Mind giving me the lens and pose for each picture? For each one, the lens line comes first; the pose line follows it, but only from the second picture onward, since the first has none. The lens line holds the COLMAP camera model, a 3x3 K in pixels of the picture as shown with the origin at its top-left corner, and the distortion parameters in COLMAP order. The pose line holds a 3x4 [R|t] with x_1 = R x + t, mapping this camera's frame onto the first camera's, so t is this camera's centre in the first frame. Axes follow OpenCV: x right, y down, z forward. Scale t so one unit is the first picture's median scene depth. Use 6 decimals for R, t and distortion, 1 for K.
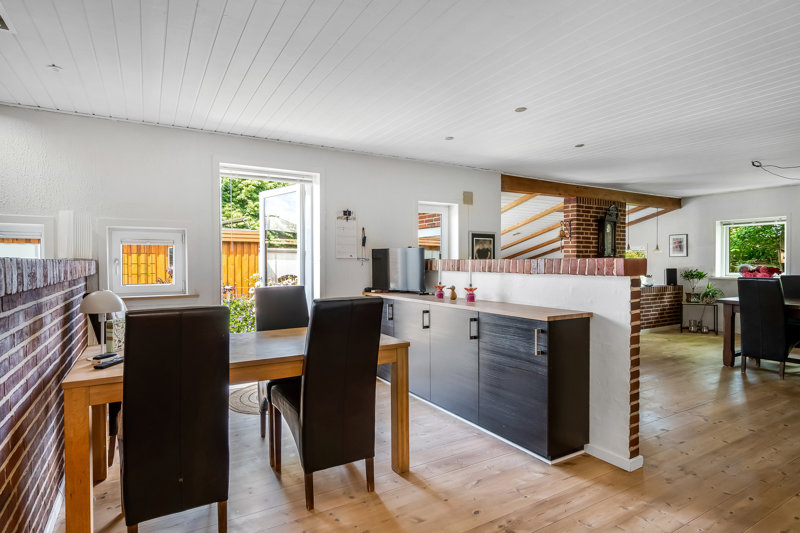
lens RADIAL K [[434.6, 0, 395.9], [0, 434.6, 268.5], [0, 0, 1]] dist [-0.000444, 0.000369]
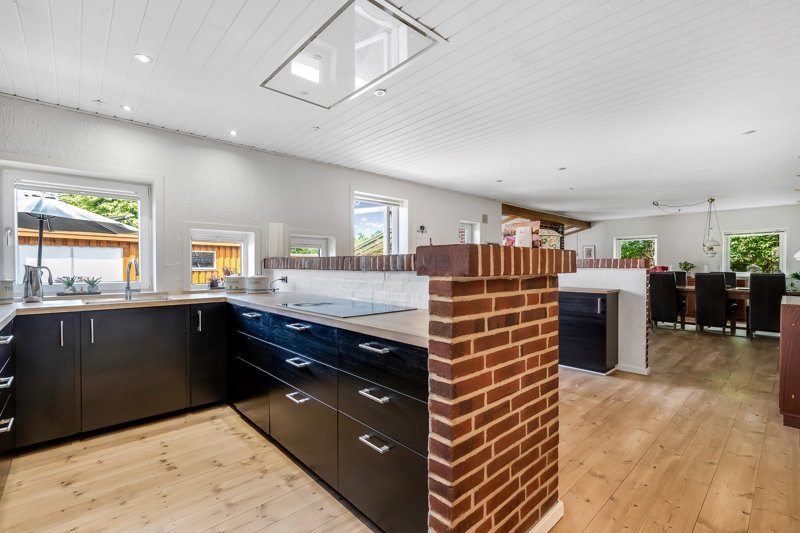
lens RADIAL K [[361.4, 0, 406.2], [0, 361.4, 266.8], [0, 0, 1]] dist [0.003073, 0.000216]
pose [[0.976987, 0.000877, 0.213298, -0.417997], [0.001385, 0.999944, -0.010455, 0.012957], [-0.213296, 0.010510, 0.976931, -0.151378]]
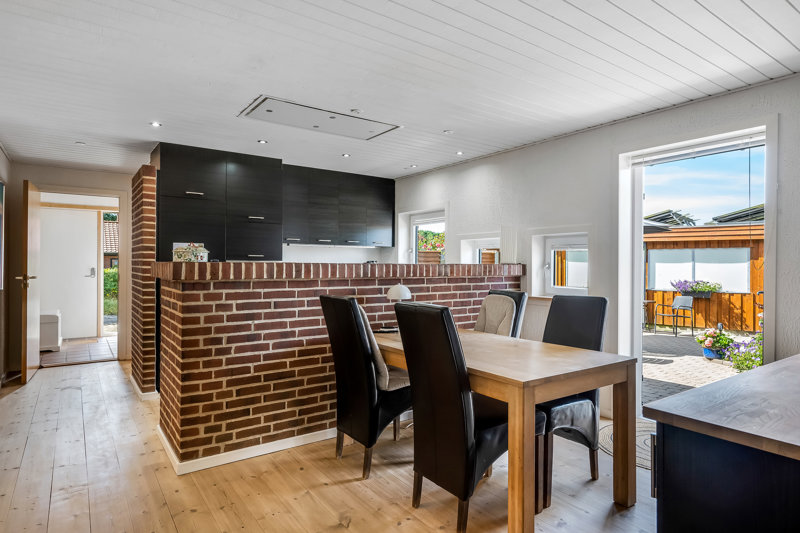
lens RADIAL K [[459.1, 0, 400.0], [0, 459.1, 266.5], [0, 0, 1]] dist [-0.000189, 0.000118]
pose [[0.087805, 0.004683, -0.996127, 0.421718], [-0.018042, 0.999832, 0.003110, -0.007735], [0.995974, 0.017699, 0.087875, 0.406261]]
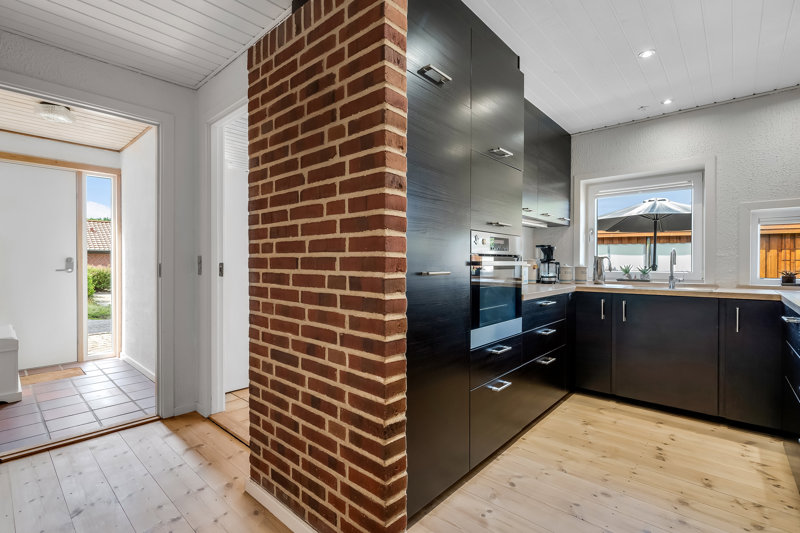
lens RADIAL K [[365.9, 0, 393.2], [0, 365.9, 264.5], [0, 0, 1]] dist [-0.001232, -0.000024]
pose [[0.303677, 0.007340, -0.952747, -0.288437], [-0.015409, 0.999877, 0.002792, 0.025659], [0.952650, 0.013833, 0.303753, -0.097201]]
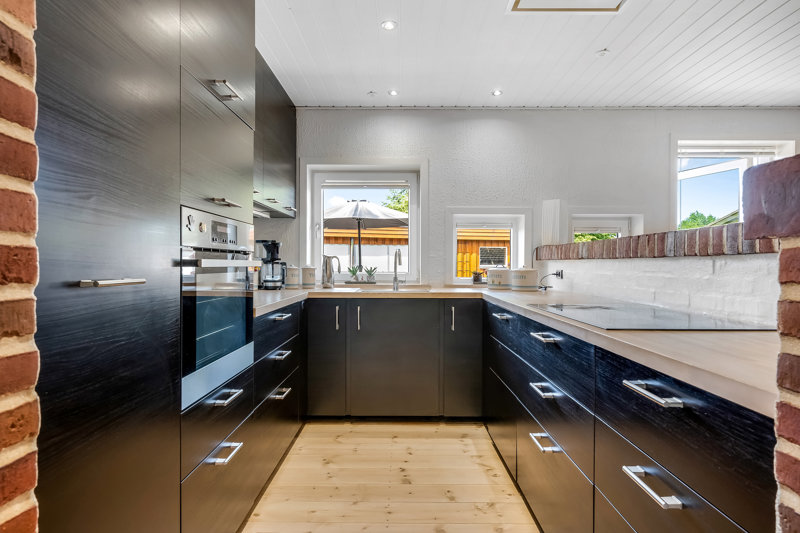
lens RADIAL K [[434.6, 0, 395.9], [0, 434.6, 268.5], [0, 0, 1]] dist [-0.000444, 0.000369]
pose [[0.859351, 0.010202, -0.511285, -0.378709], [-0.012624, 0.999920, -0.001267, 0.026362], [0.511231, 0.007544, 0.859410, -0.064568]]
